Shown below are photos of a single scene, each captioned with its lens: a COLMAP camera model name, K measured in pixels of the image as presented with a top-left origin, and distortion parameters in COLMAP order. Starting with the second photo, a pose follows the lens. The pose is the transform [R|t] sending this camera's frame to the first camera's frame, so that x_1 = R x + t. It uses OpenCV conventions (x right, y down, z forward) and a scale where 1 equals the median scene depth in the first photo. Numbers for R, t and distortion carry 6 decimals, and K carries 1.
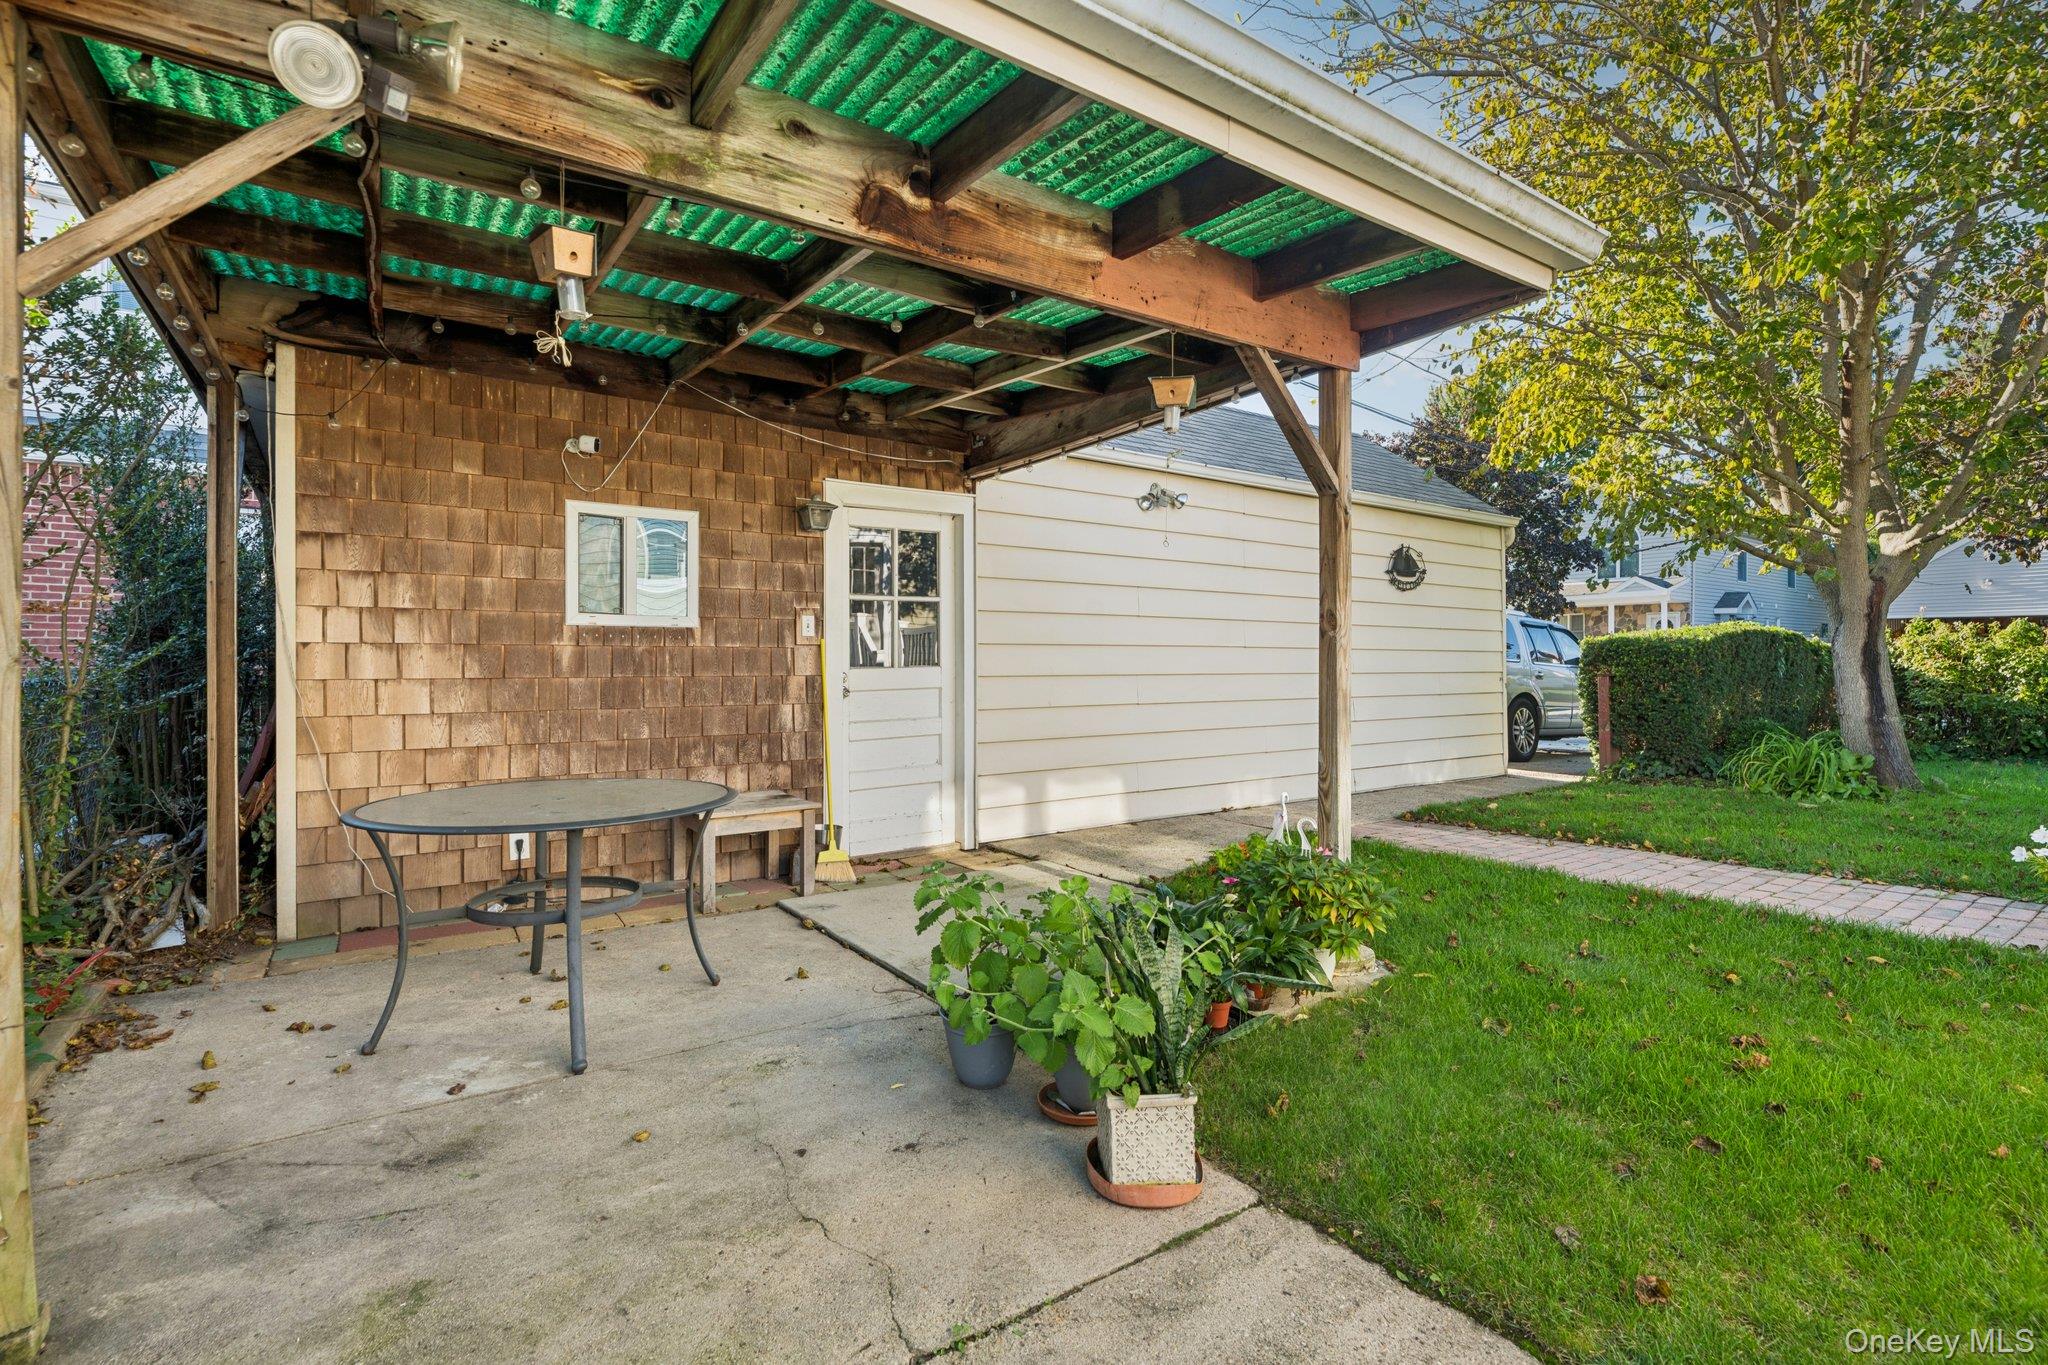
lens RADIAL K [[949.4, 0, 1061.3], [0, 949.4, 664.2], [0, 0, 1]] dist [-0.004685, 0.002995]
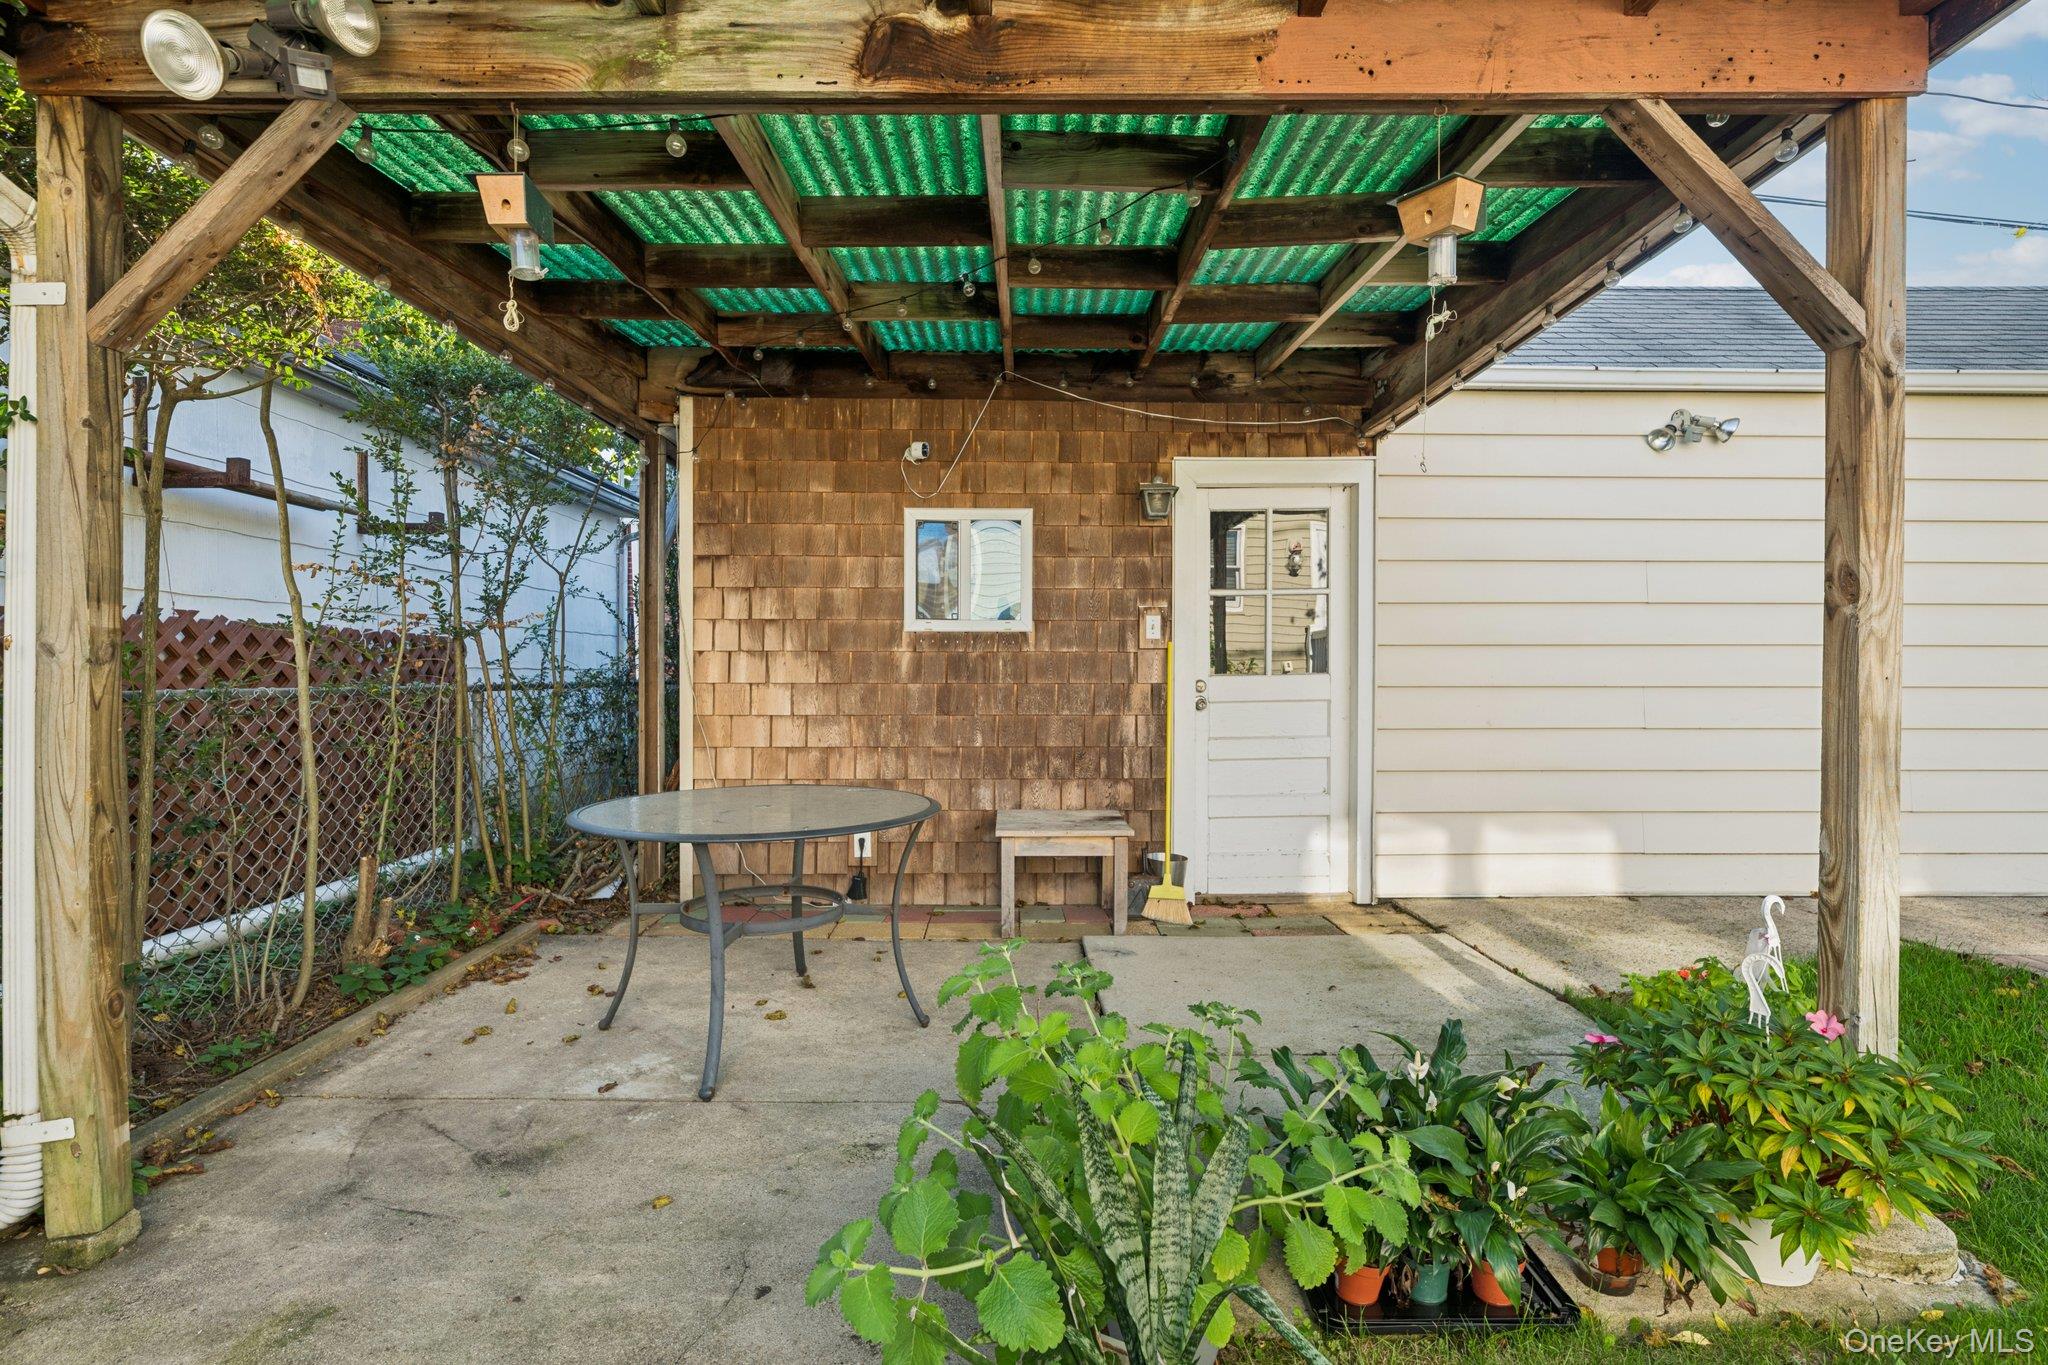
lens RADIAL K [[949.4, 0, 1029.4], [0, 949.4, 680.6], [0, 0, 1]] dist [-0.004685, 0.002995]
pose [[0.813355, 0.006387, -0.581733, 0.188775], [-0.001920, 0.999964, 0.008295, 0.002827], [0.581765, -0.005630, 0.813338, 0.263806]]
